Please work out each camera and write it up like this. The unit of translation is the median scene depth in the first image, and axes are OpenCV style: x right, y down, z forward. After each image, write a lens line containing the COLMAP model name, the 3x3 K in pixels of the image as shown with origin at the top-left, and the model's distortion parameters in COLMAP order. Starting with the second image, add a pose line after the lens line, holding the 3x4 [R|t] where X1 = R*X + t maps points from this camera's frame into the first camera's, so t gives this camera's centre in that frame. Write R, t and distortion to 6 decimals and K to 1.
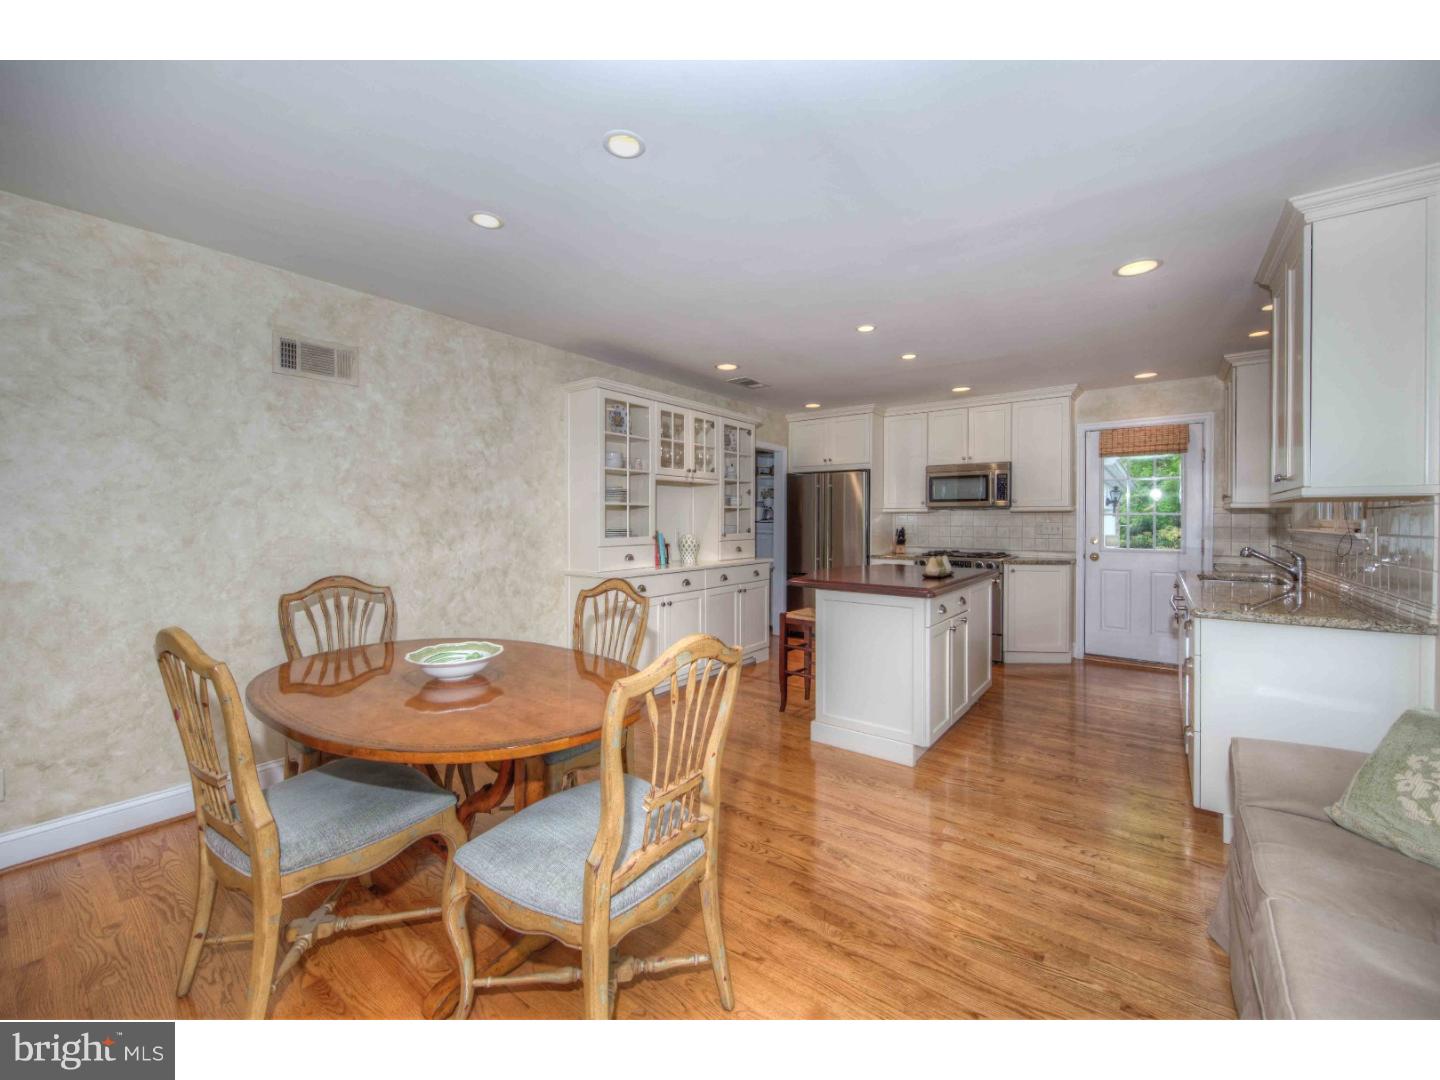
lens RADIAL K [[587.4, 0, 720.7], [0, 587.4, 523.7], [0, 0, 1]] dist [0.001774, -0.003184]
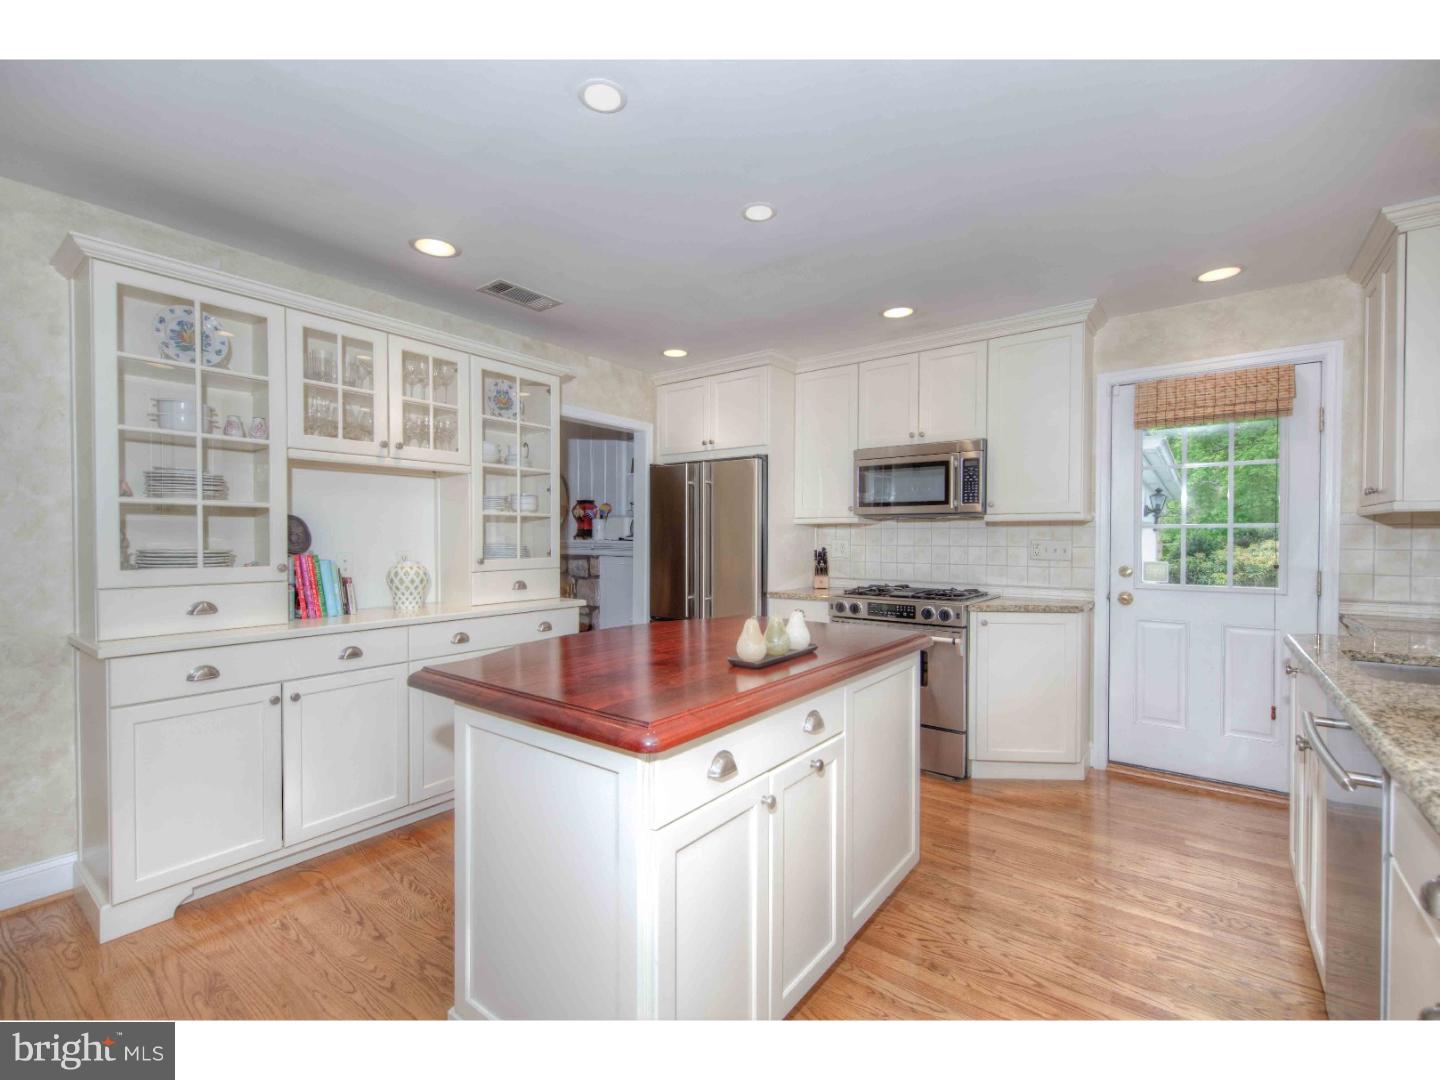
lens RADIAL K [[646.2, 0, 716.1], [0, 646.2, 545.3], [0, 0, 1]] dist [0.002507, 0.000172]
pose [[0.999998, 0.000986, -0.001433, 0.226860], [-0.000978, 0.999983, 0.005694, -0.000424], [0.001439, -0.005692, 0.999983, 0.351198]]
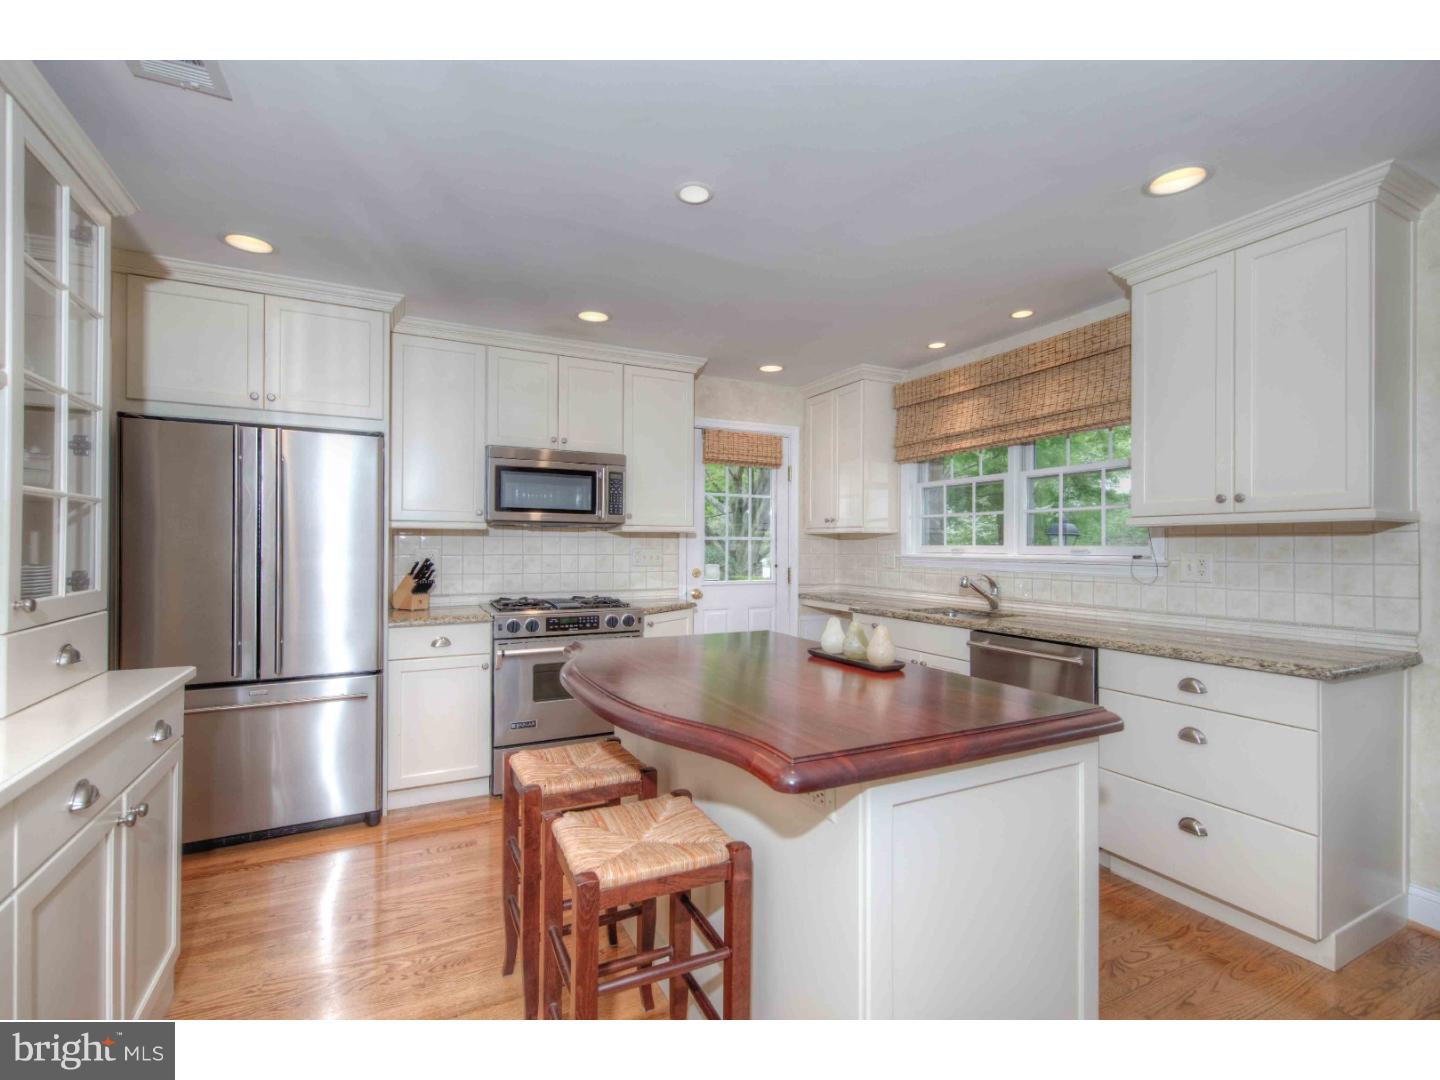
lens RADIAL K [[646.2, 0, 716.1], [0, 646.2, 545.3], [0, 0, 1]] dist [0.002507, 0.000172]
pose [[0.439503, 0.001600, 0.898240, -0.104322], [-0.000664, 0.999999, -0.001456, -0.005437], [-0.898241, 0.000044, 0.439504, 0.612944]]
